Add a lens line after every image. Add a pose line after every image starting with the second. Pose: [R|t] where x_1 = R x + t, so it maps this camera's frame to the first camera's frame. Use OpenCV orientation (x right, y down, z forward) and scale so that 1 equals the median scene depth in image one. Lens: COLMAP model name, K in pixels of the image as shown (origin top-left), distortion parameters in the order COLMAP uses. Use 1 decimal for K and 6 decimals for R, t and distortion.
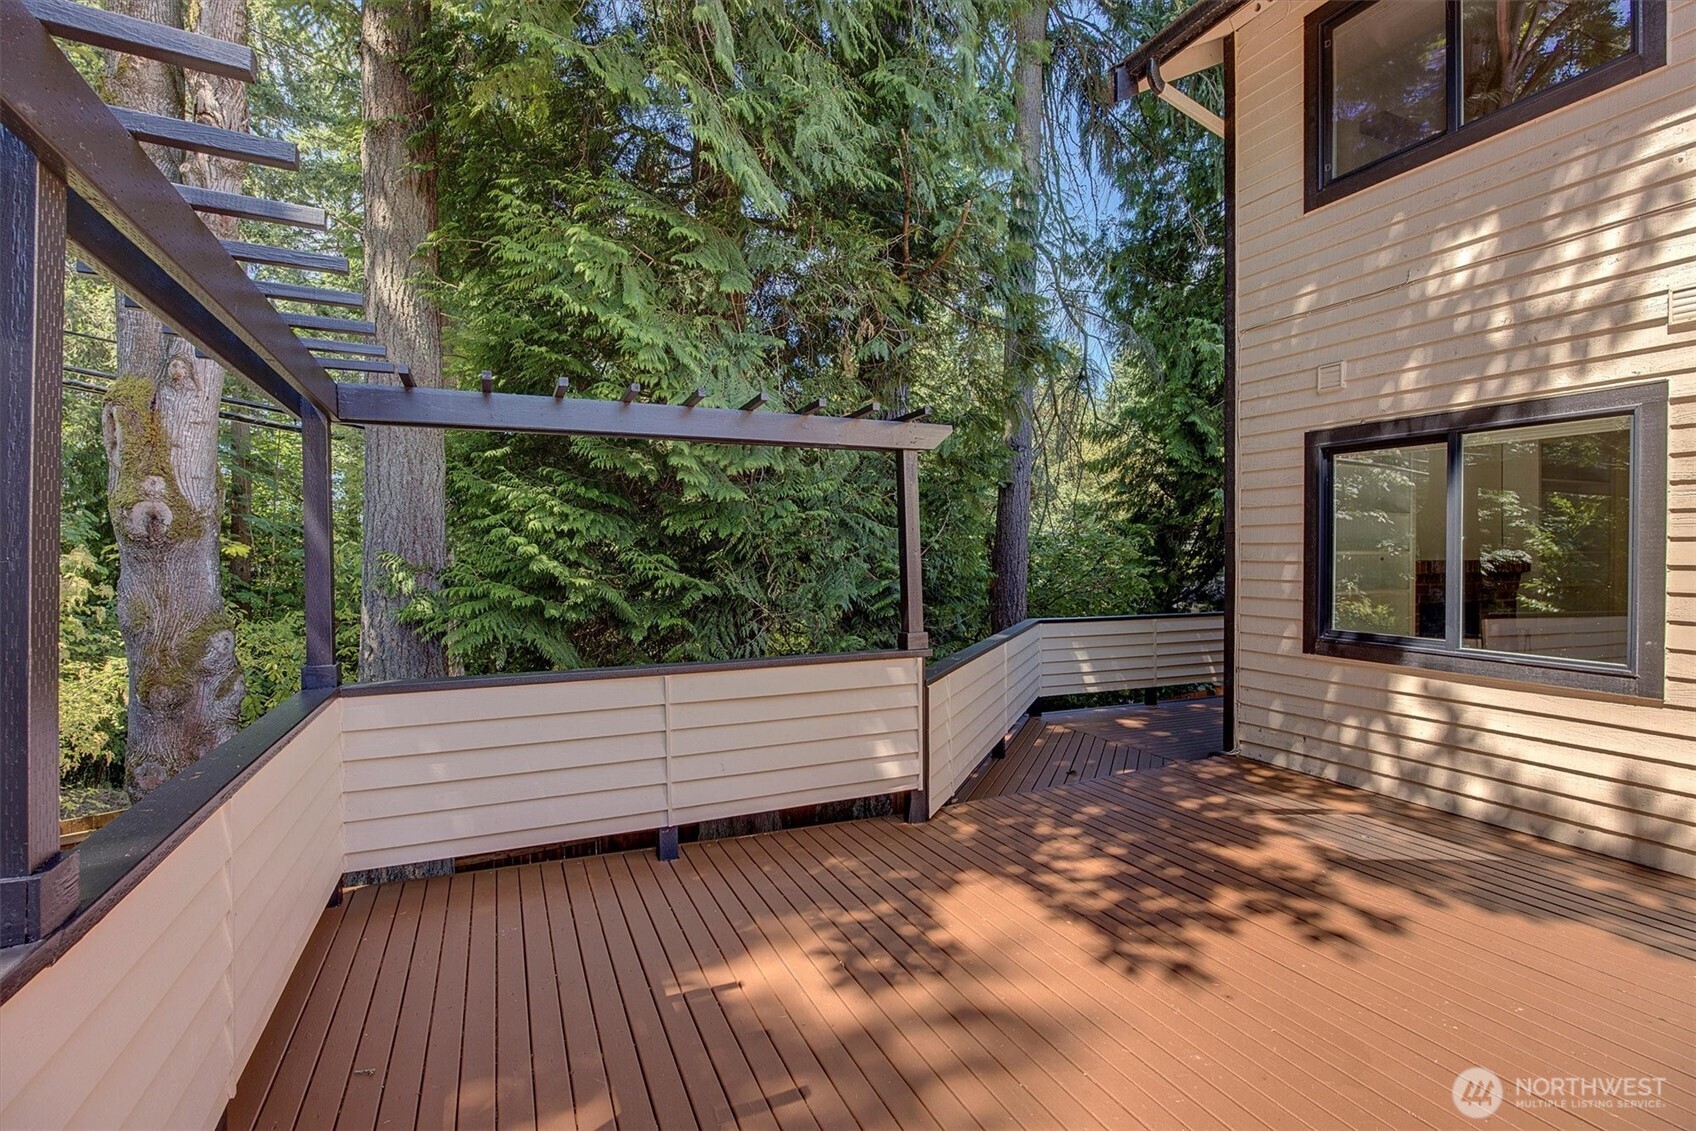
lens RADIAL K [[738.2, 0, 845.6], [0, 738.2, 559.9], [0, 0, 1]] dist [-0.001857, -0.000087]
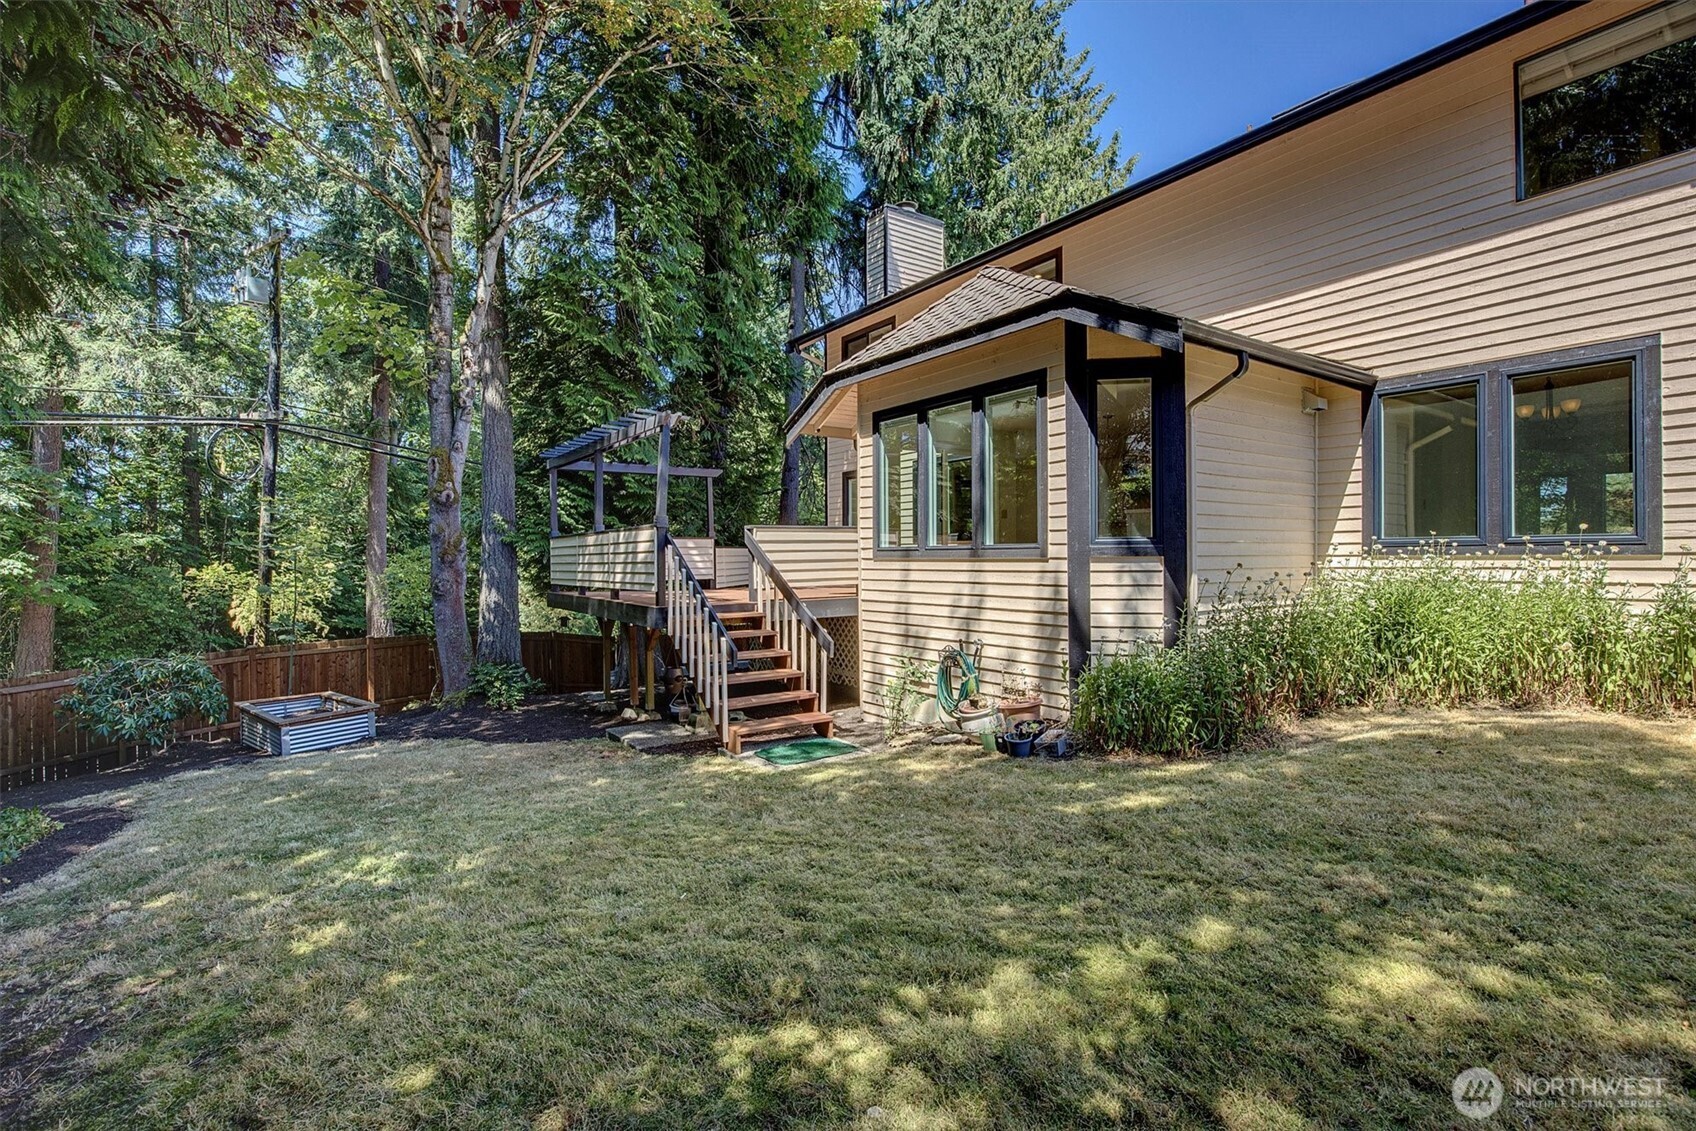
lens RADIAL K [[759.1, 0, 853.1], [0, 759.1, 564.6], [0, 0, 1]] dist [-0.001866, -0.000175]
pose [[0.980267, -0.008783, 0.197483, 0.040916], [0.009740, 0.999945, -0.003876, 0.242644], [-0.197438, 0.005723, 0.980299, -2.277246]]
